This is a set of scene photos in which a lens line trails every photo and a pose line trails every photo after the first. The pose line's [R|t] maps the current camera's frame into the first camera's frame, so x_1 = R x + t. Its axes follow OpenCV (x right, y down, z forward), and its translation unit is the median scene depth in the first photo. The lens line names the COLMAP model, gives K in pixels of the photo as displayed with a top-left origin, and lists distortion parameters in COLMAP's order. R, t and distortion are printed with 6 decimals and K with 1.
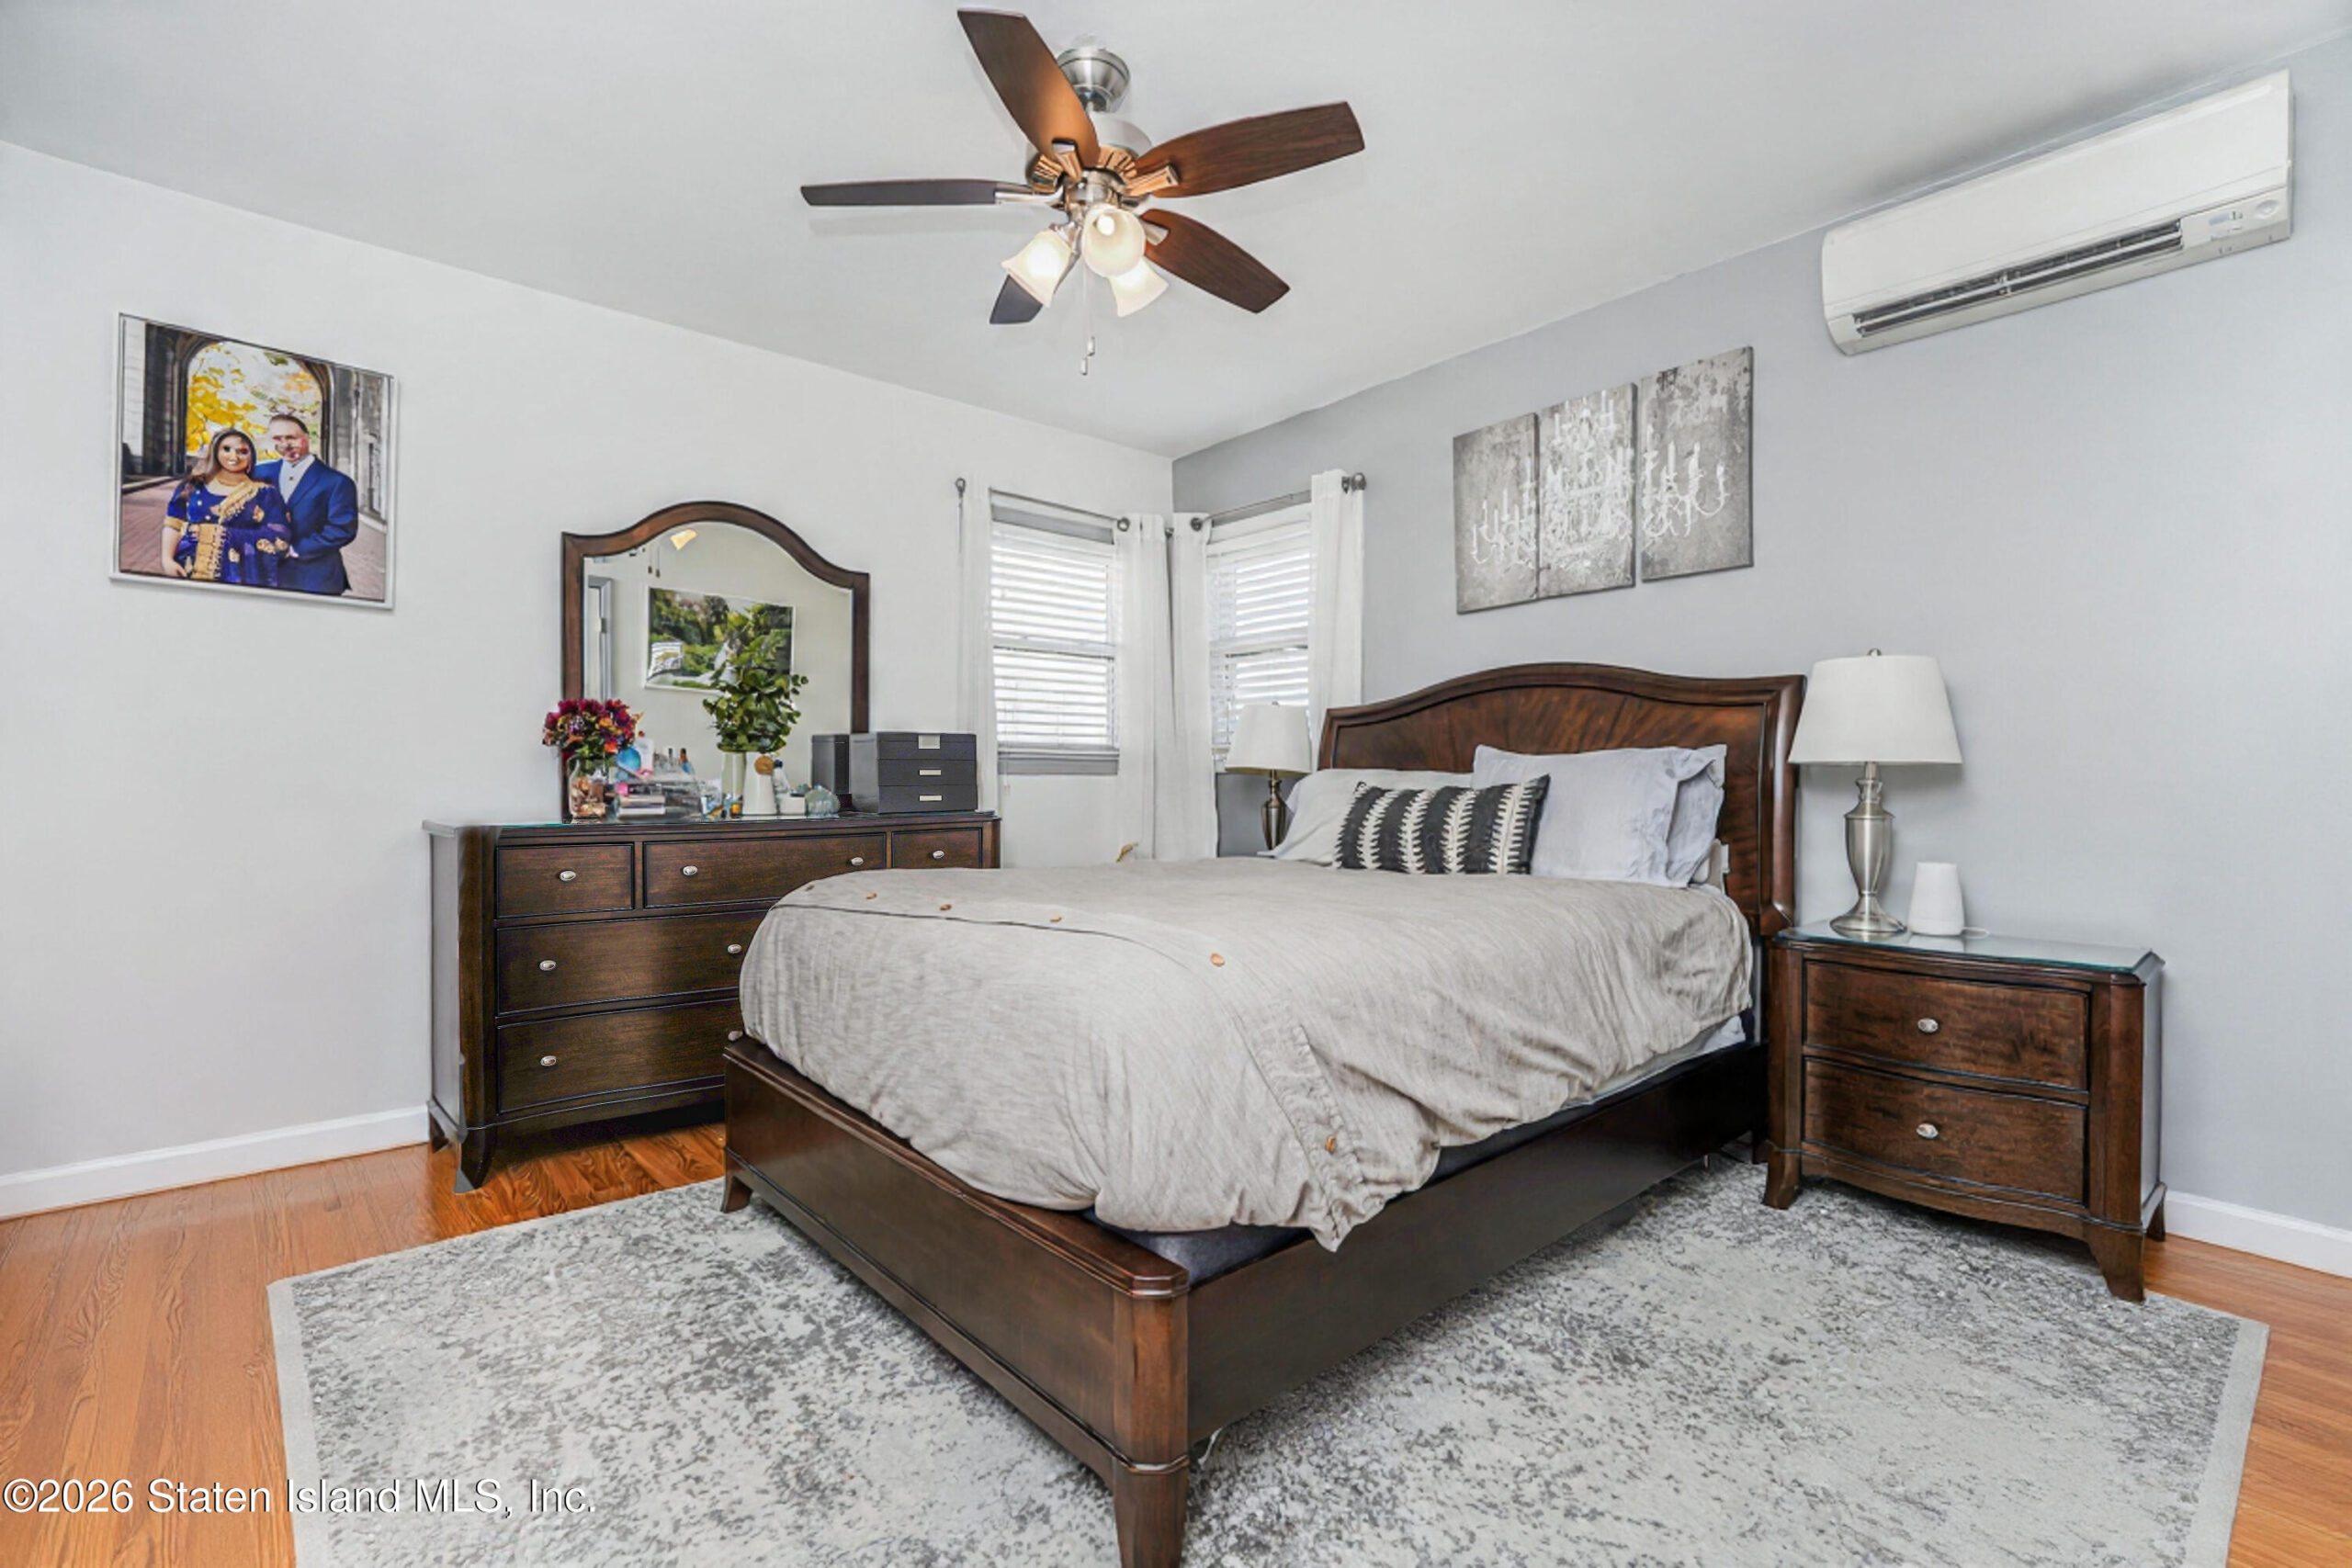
lens RADIAL K [[1041.6, 0, 1178.6], [0, 1041.6, 782.1], [0, 0, 1]] dist [0.011695, 0.000616]
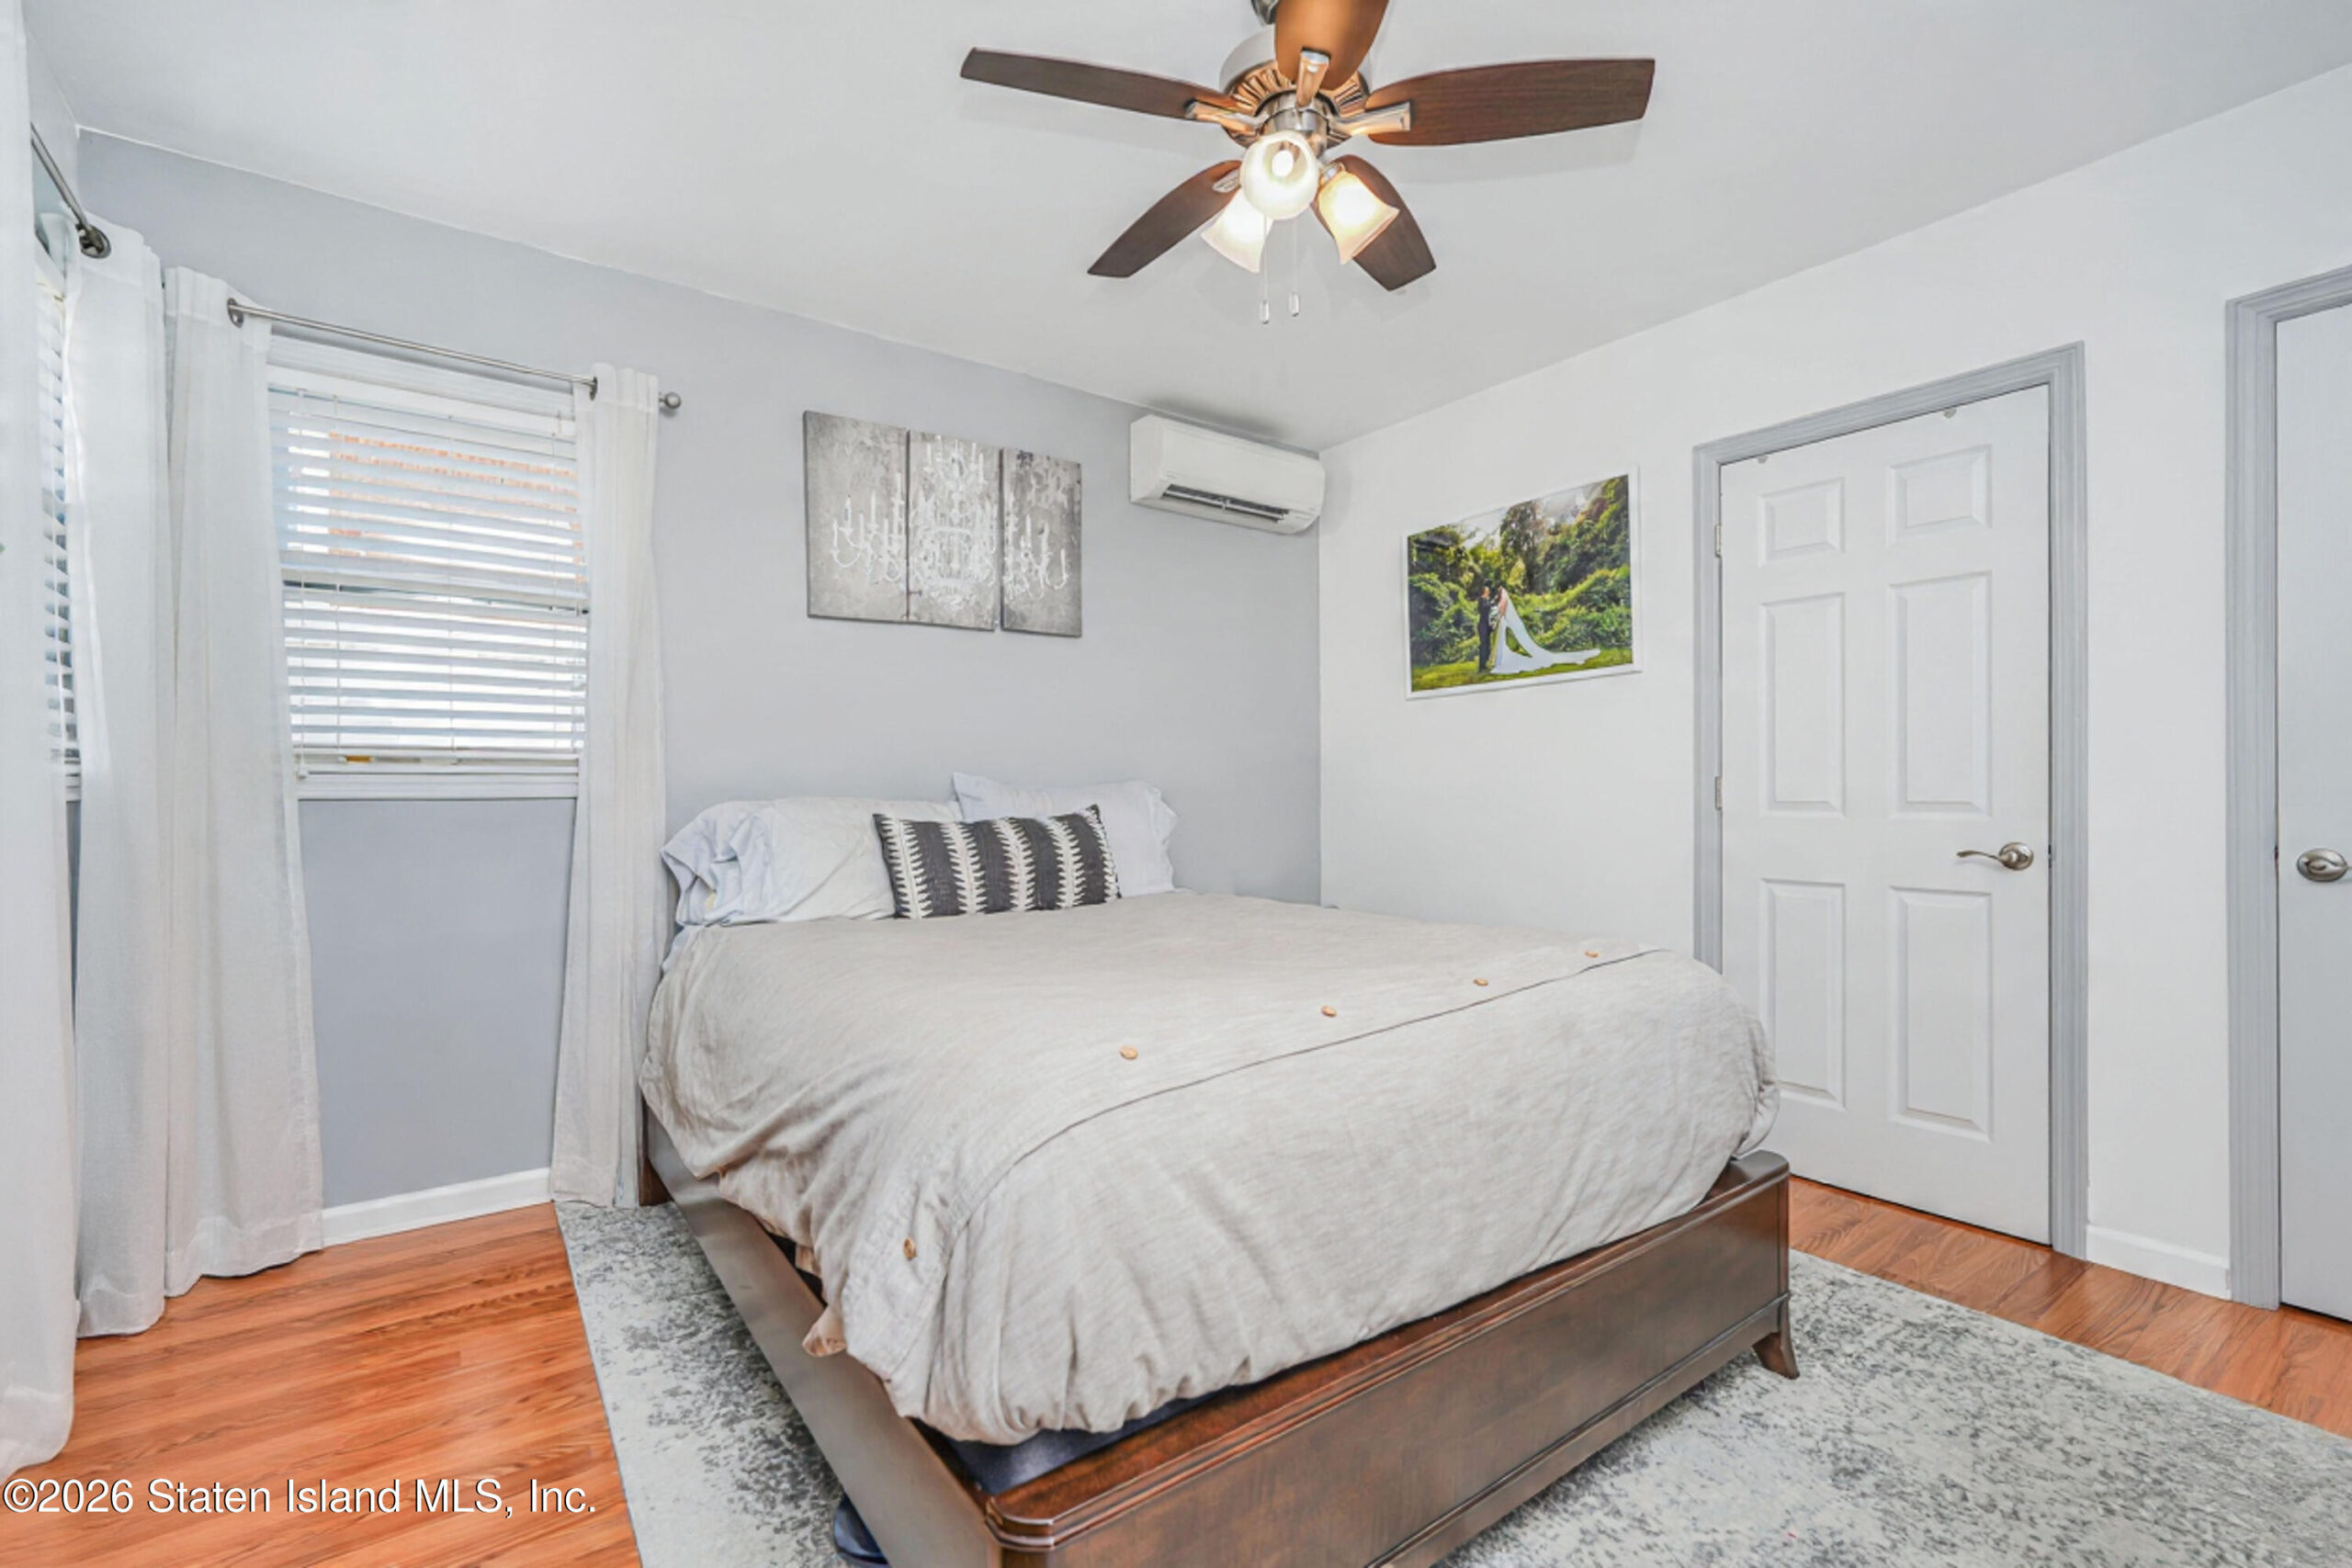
lens RADIAL K [[1041.6, 0, 1181.0], [0, 1041.6, 782.2], [0, 0, 1]] dist [0.011695, 0.000616]
pose [[0.074333, 0.000391, 0.997233, -0.646324], [0.002565, 0.999997, -0.000584, -0.026344], [-0.997230, 0.002602, 0.074331, 0.715676]]
